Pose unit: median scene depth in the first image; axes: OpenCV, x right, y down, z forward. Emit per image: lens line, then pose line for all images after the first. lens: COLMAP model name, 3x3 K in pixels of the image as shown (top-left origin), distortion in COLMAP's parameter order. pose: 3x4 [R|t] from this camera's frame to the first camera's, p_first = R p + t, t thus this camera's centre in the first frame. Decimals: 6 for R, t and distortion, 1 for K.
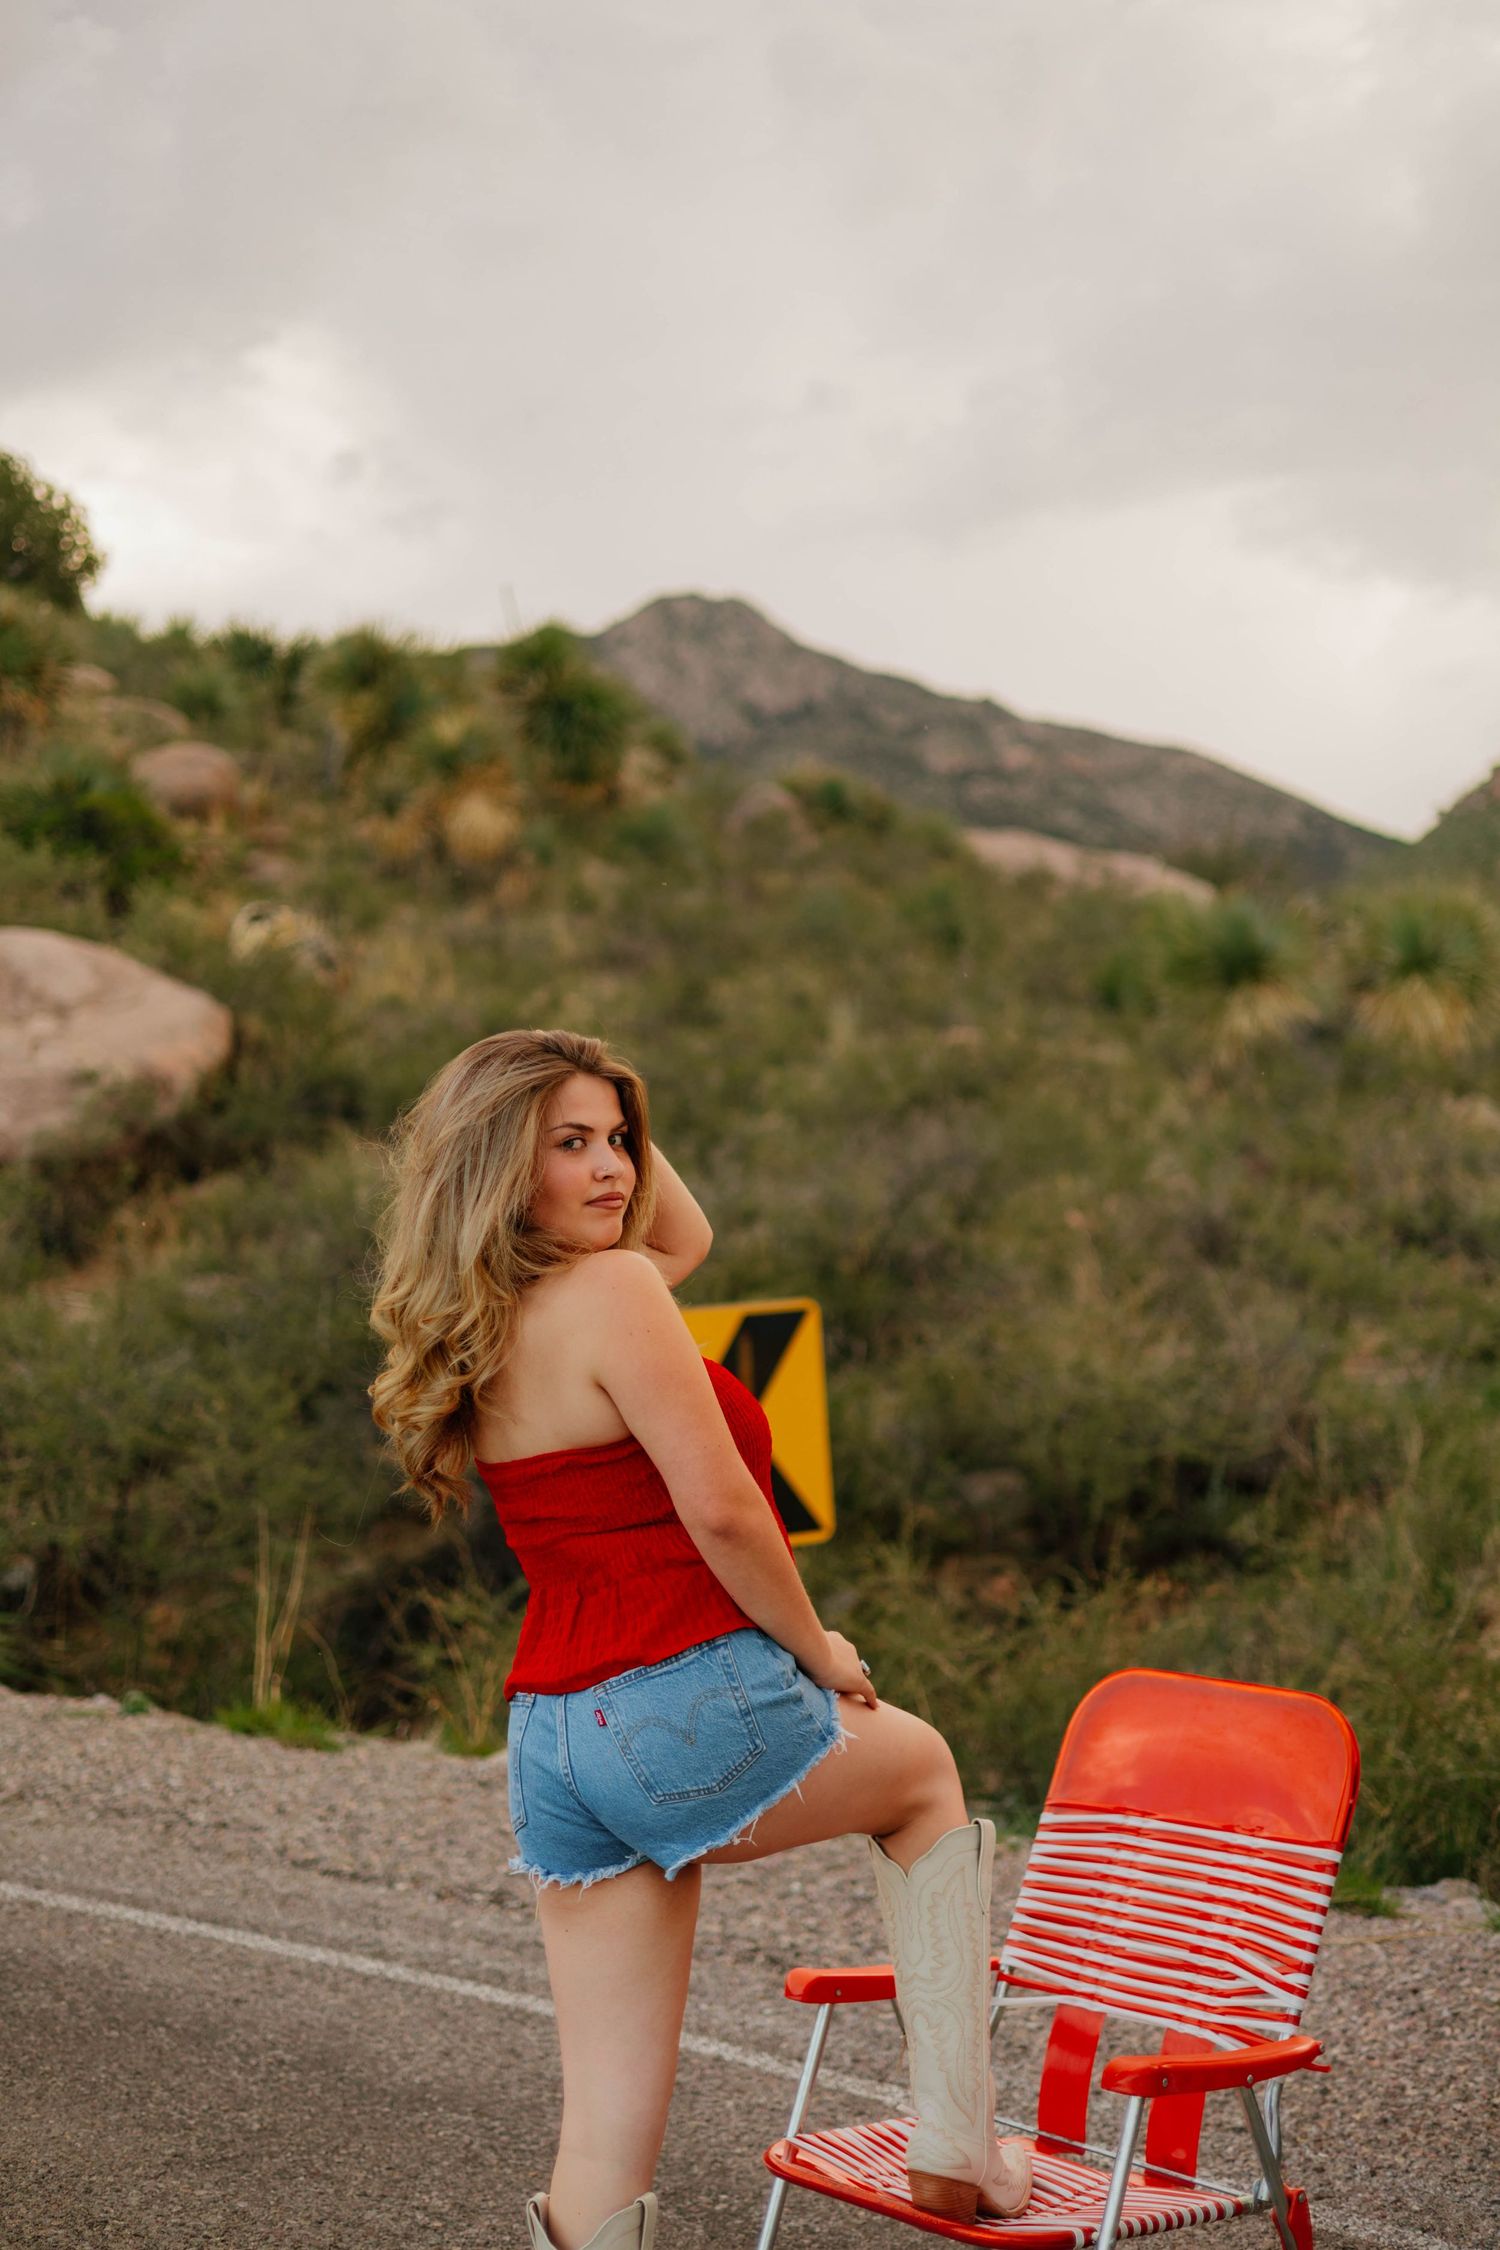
lens RADIAL K [[3126.1, 0, 770.5], [0, 3126.1, 1123.6], [0, 0, 1]] dist [0.004585, 0.081168]
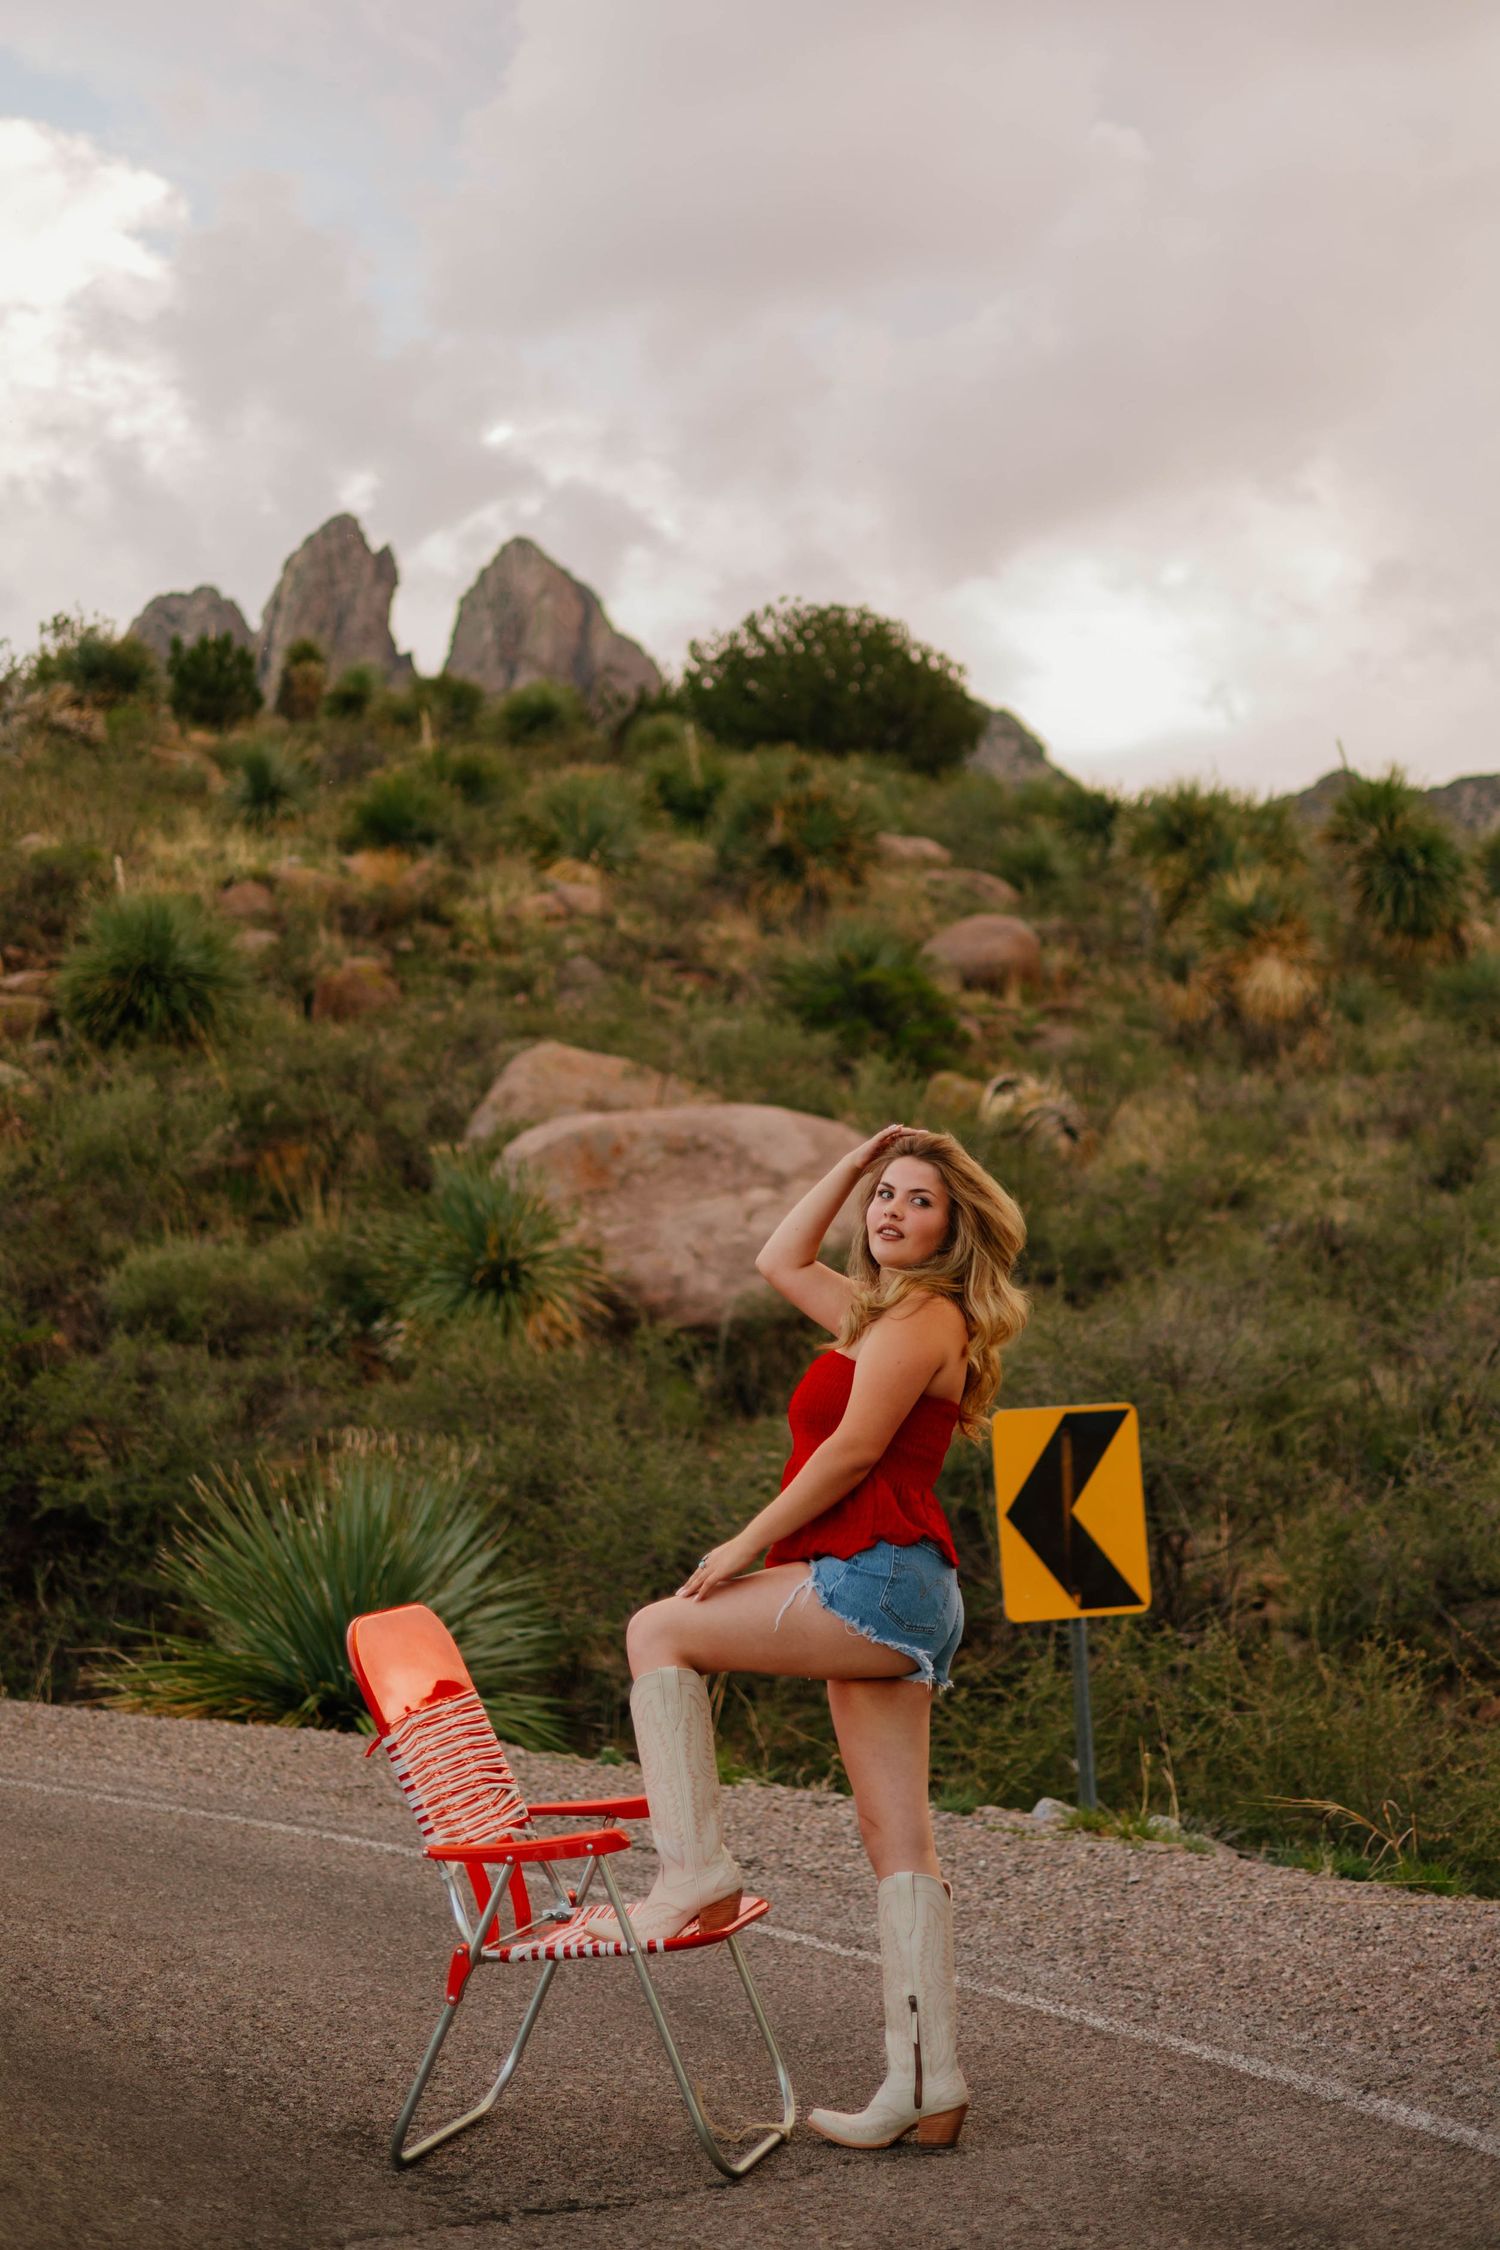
lens RADIAL K [[3558.5, 0, 804.3], [0, 3558.5, 982.1], [0, 0, 1]] dist [0.005034, 0.025706]
pose [[0.957700, -0.033077, -0.285861, 0.087694], [0.005723, 0.995365, -0.095998, 0.008454], [0.287711, 0.090302, 0.953450, -0.096726]]
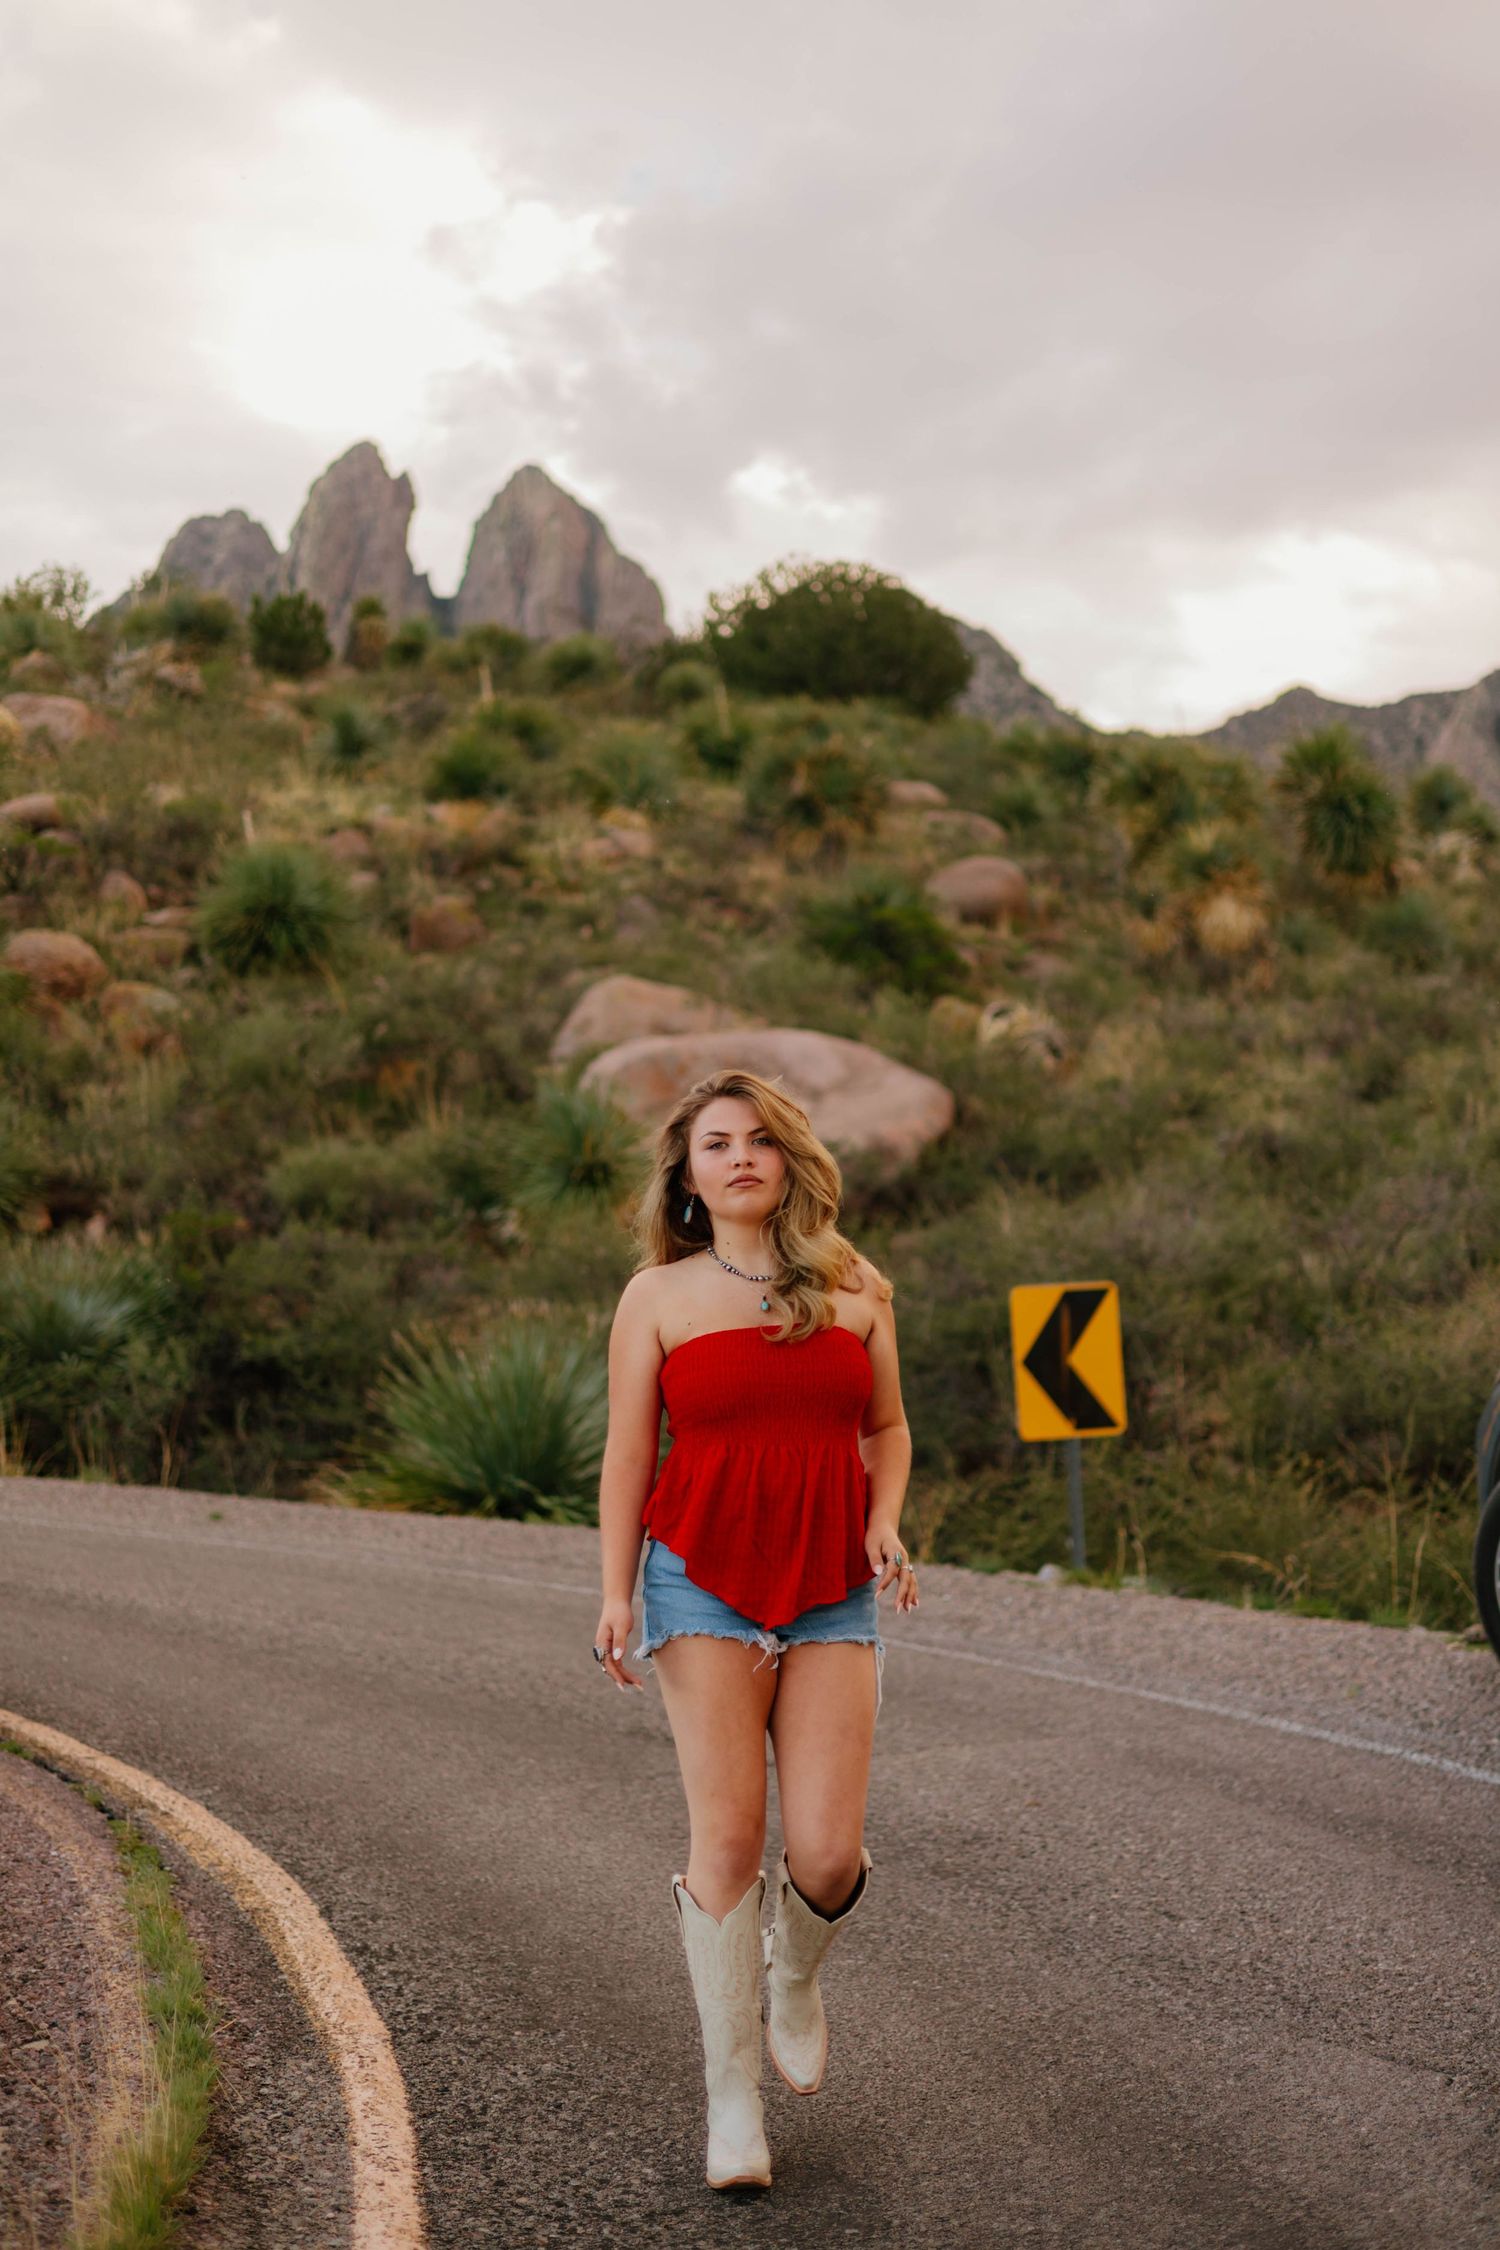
lens RADIAL K [[3355.8, 0, 753.3], [0, 3355.8, 1045.0], [0, 0, 1]] dist [-0.016770, 0.104412]
pose [[0.954580, -0.014693, -0.297593, 0.109247], [0.000957, 0.998929, -0.046251, 0.004593], [0.297954, 0.043866, 0.953572, -0.215452]]
